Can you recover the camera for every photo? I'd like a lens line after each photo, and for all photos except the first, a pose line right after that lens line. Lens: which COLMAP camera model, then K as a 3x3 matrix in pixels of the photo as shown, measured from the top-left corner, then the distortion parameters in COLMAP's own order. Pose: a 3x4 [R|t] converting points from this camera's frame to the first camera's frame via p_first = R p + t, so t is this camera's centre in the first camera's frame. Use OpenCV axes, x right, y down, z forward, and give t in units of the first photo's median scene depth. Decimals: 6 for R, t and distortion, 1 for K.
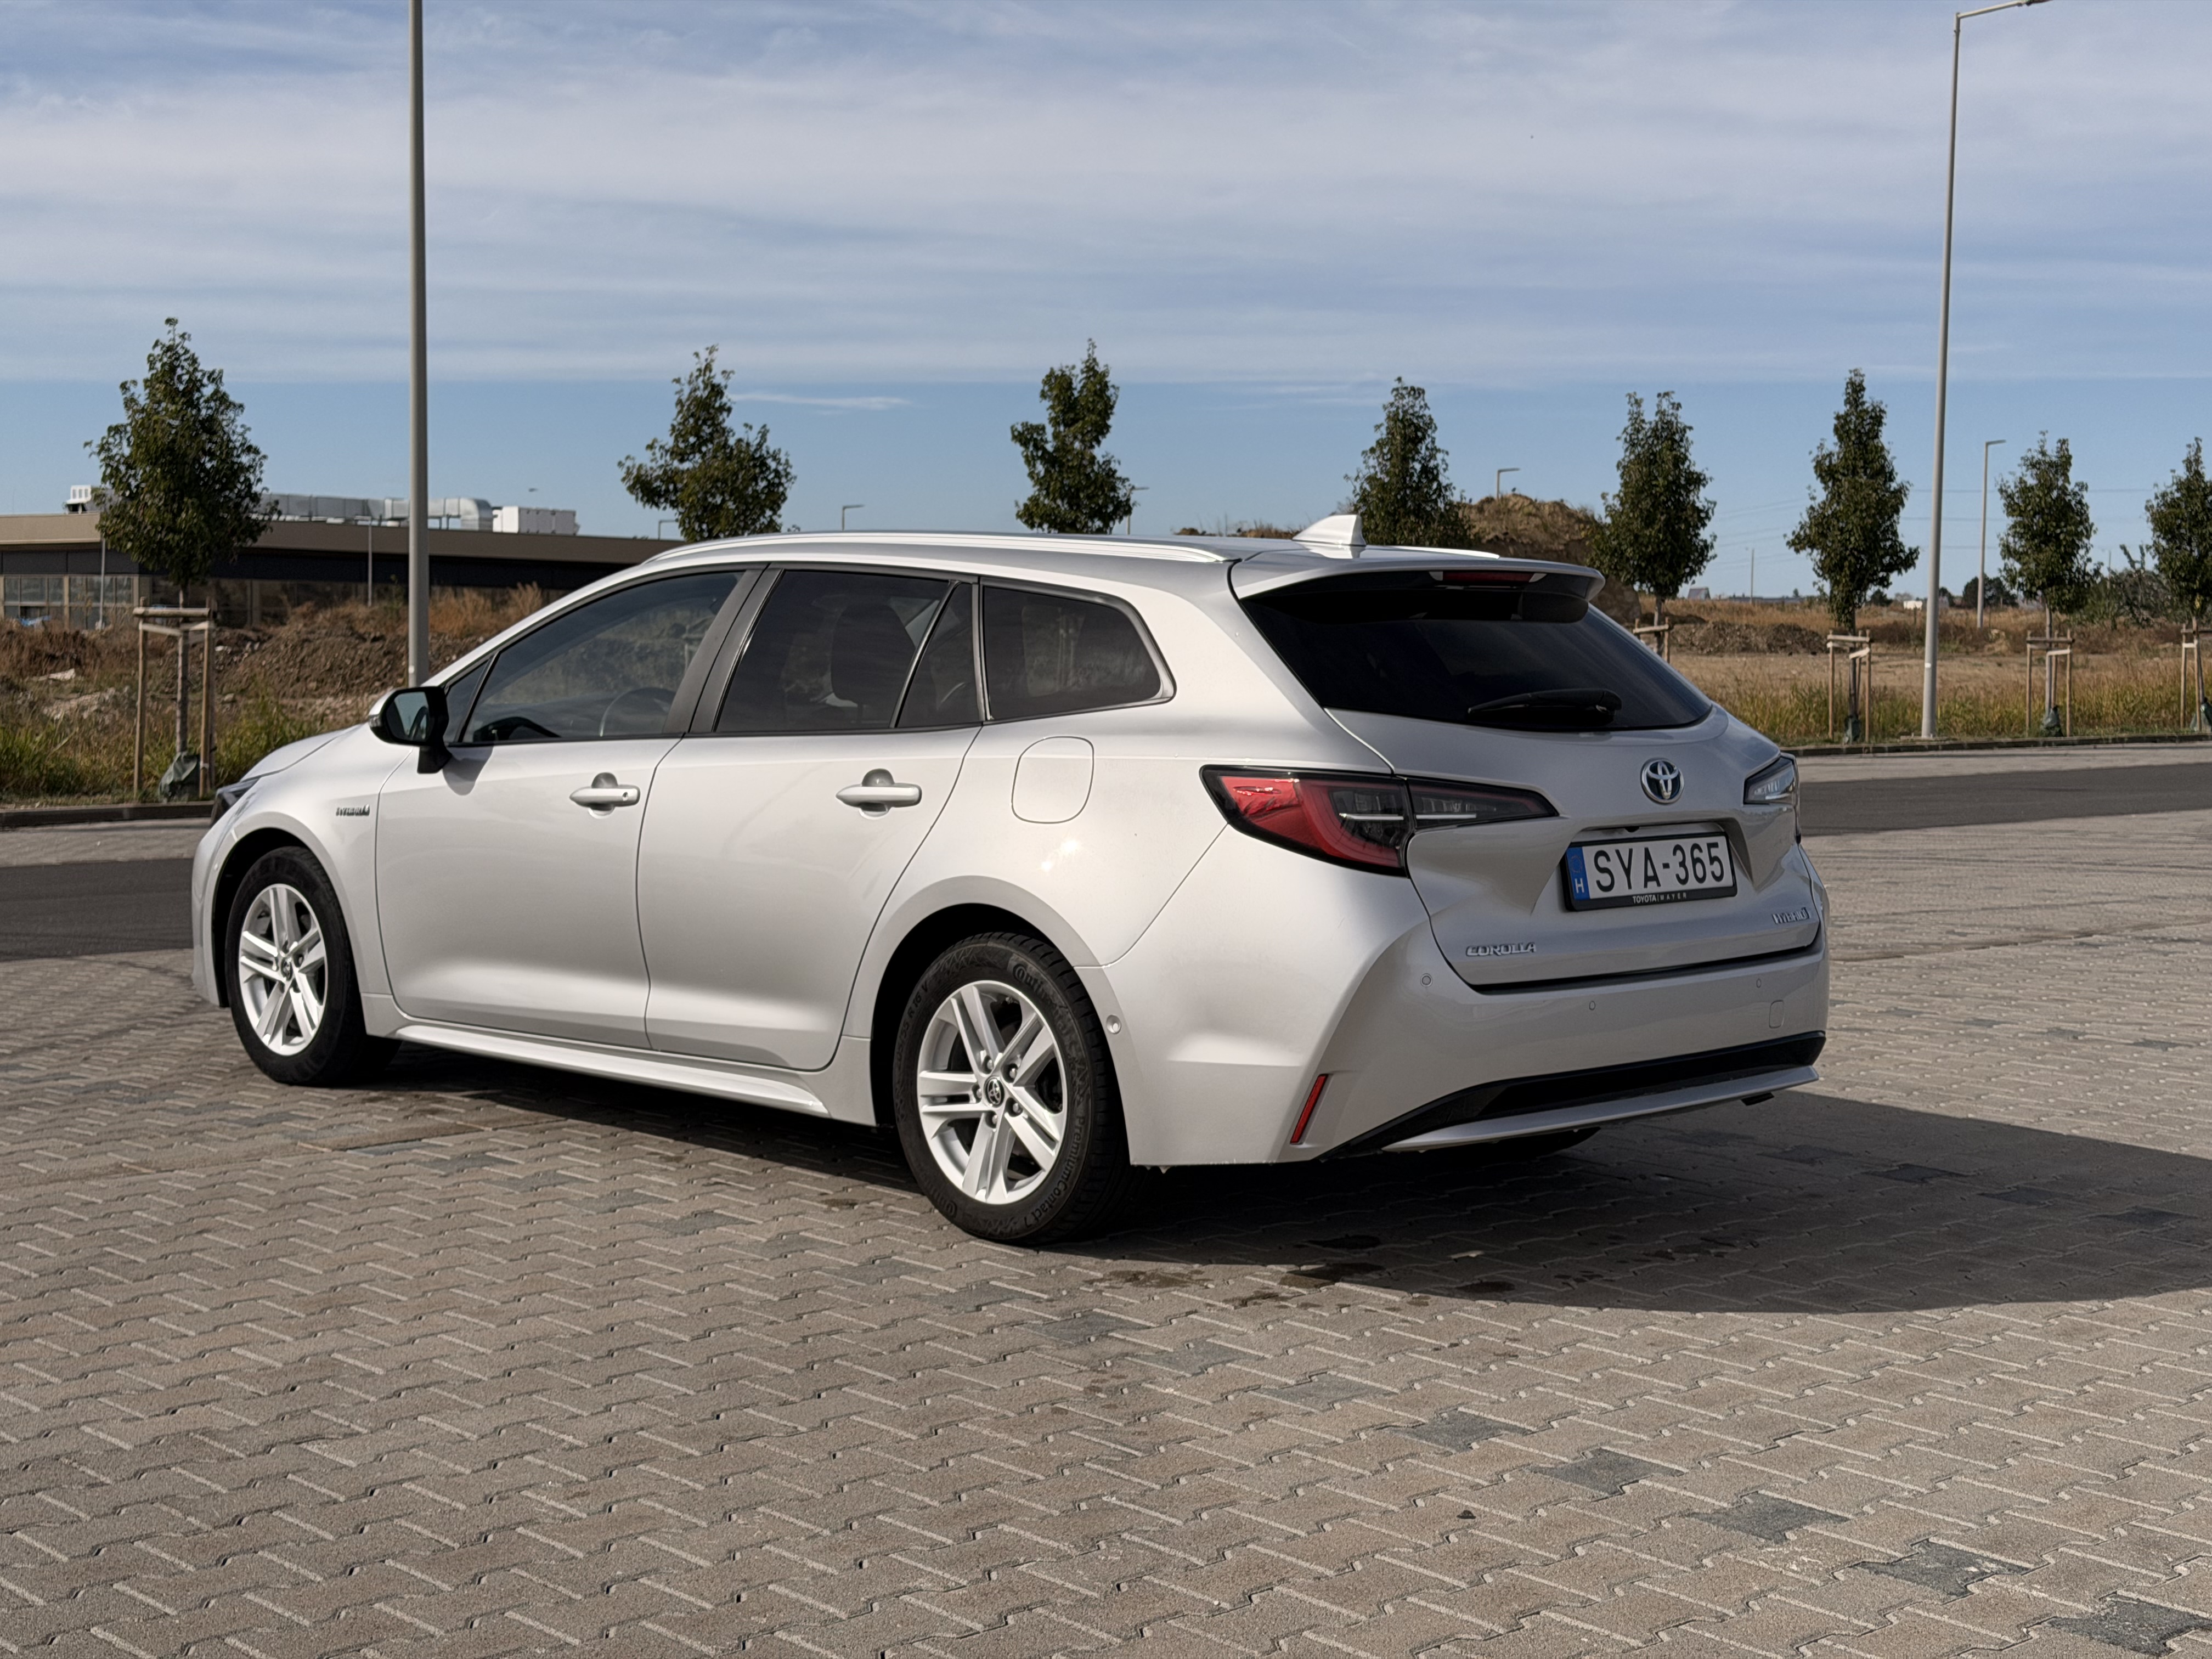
lens RADIAL K [[3229.6, 0, 1106.0], [0, 3229.6, 829.5], [0, 0, 1]] dist [-0.124732, -0.015719]
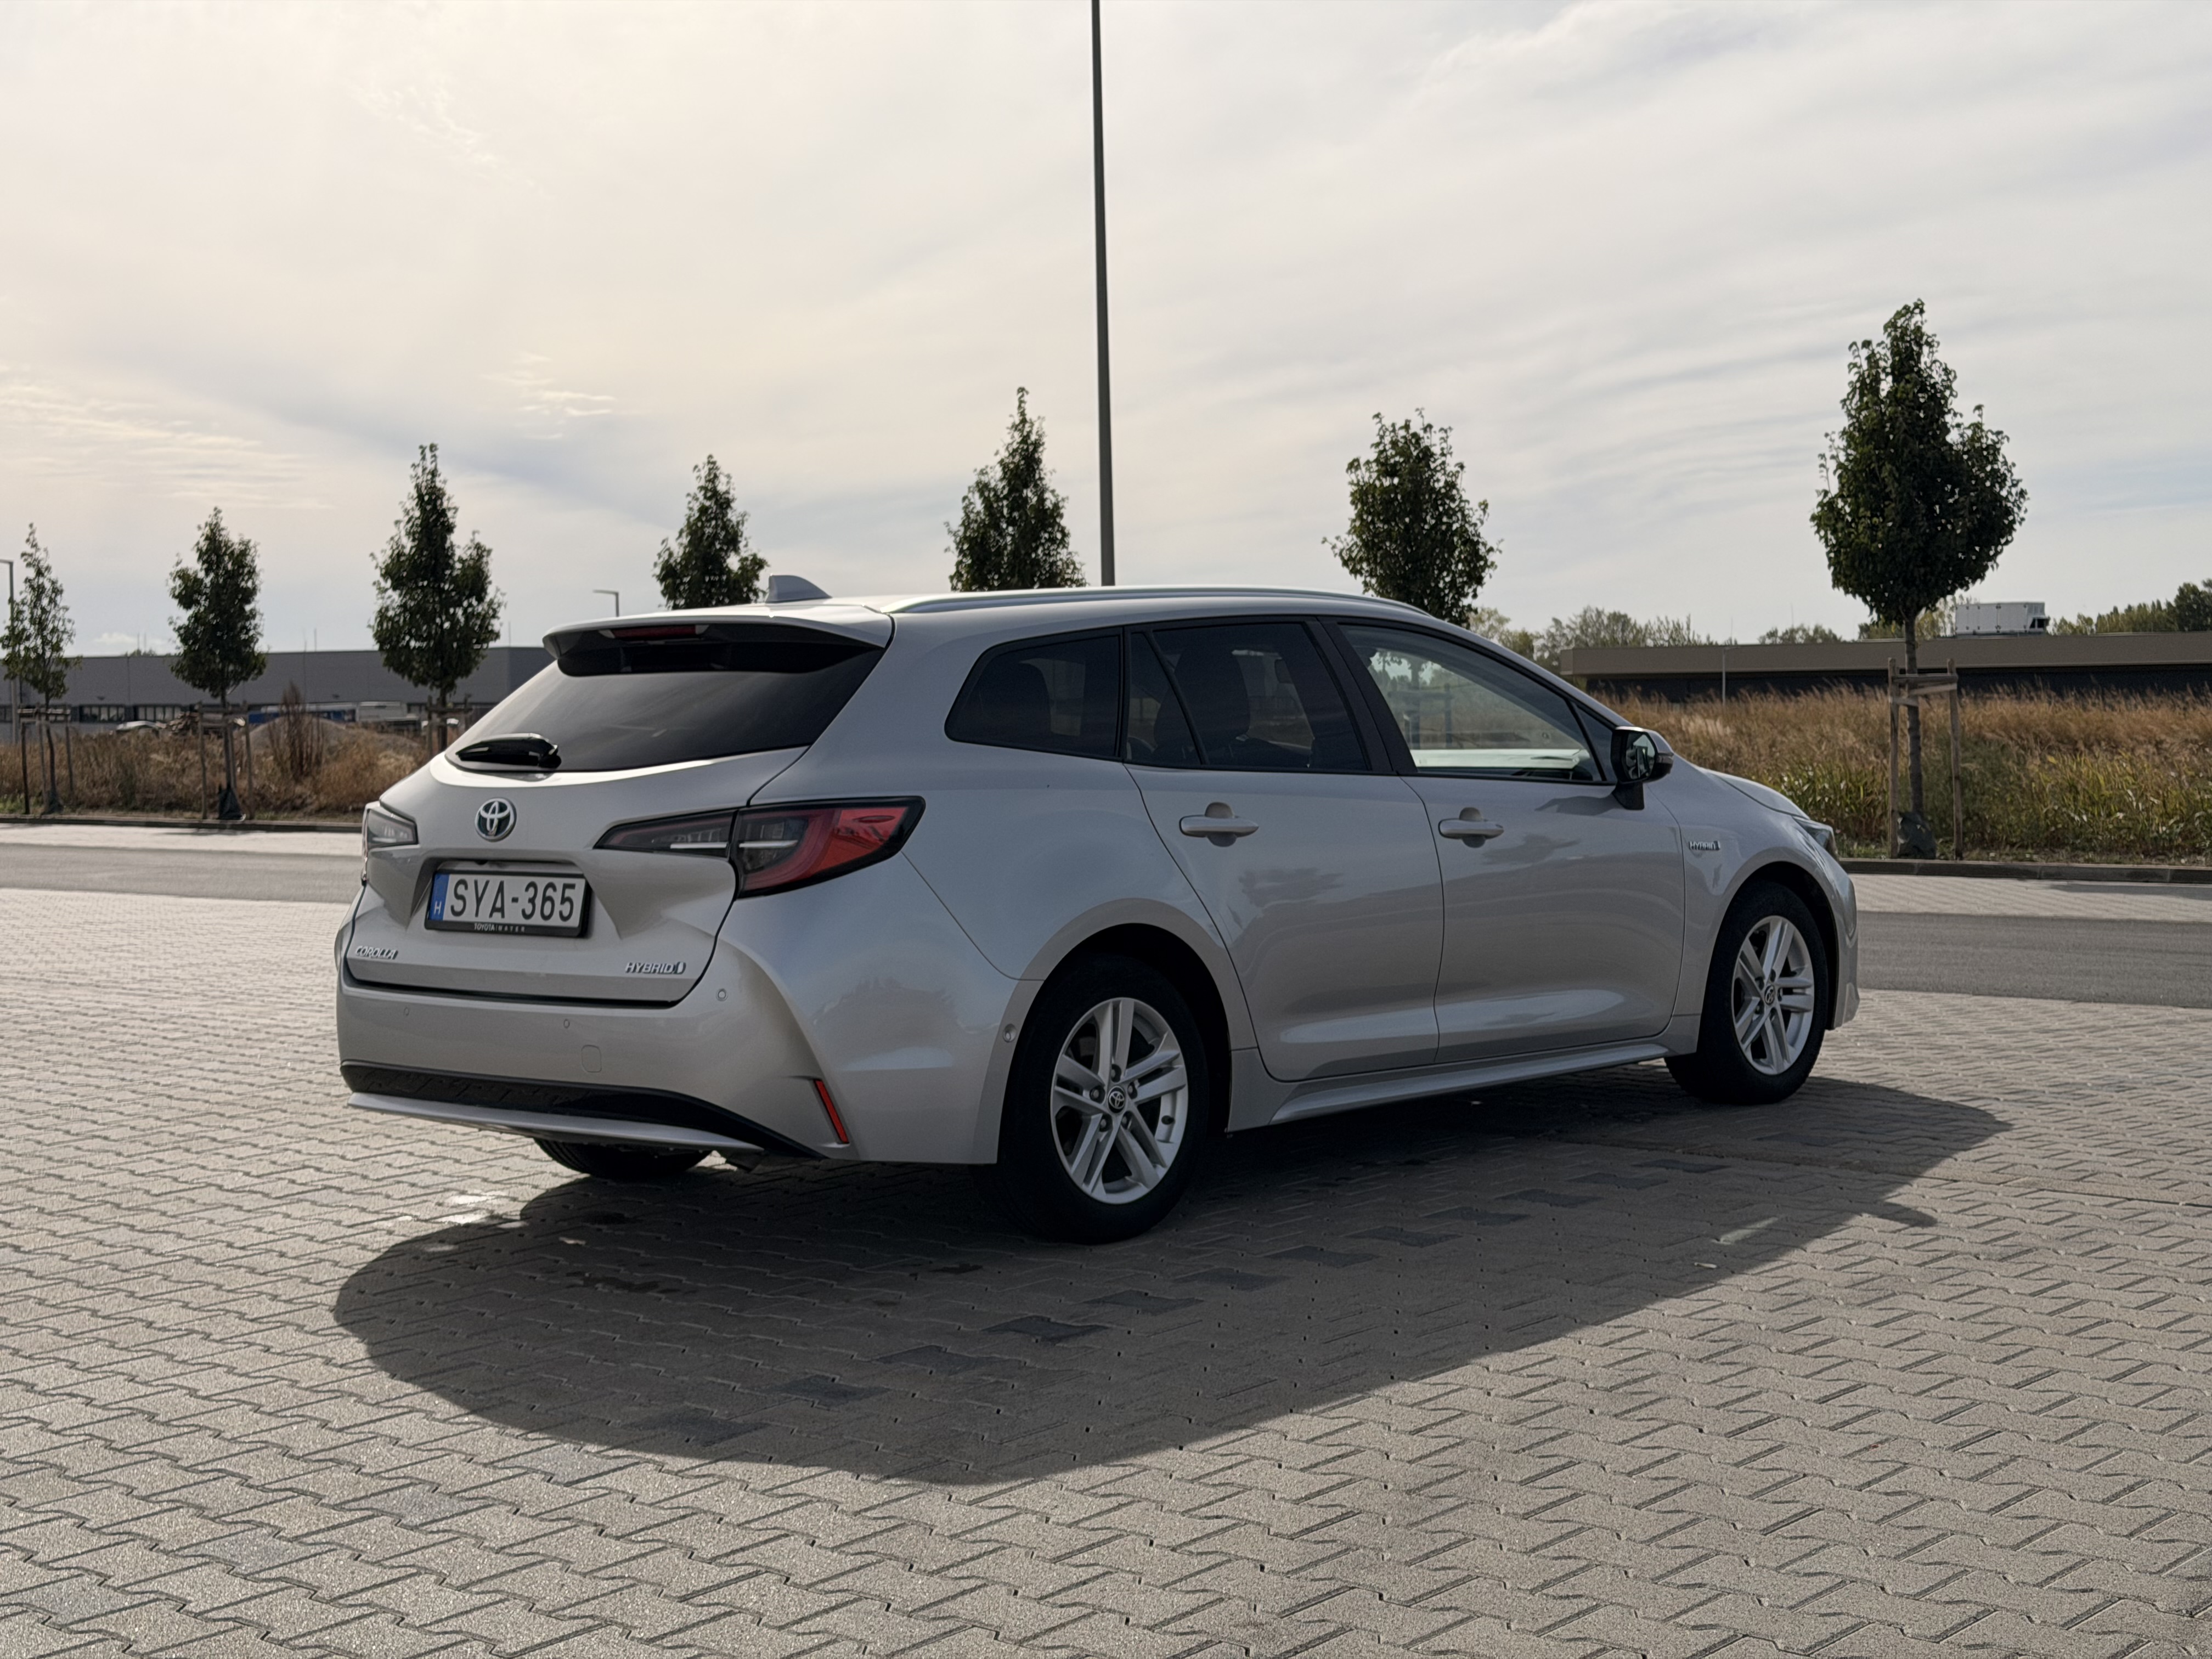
lens RADIAL K [[3229.6, 0, 1106.0], [0, 3229.6, 829.5], [0, 0, 1]] dist [-0.124732, -0.015719]
pose [[0.158040, 0.039986, -0.986623, 1.253824], [-0.046000, 0.998393, 0.033094, -0.056424], [0.986361, 0.040154, 0.159625, 1.012240]]
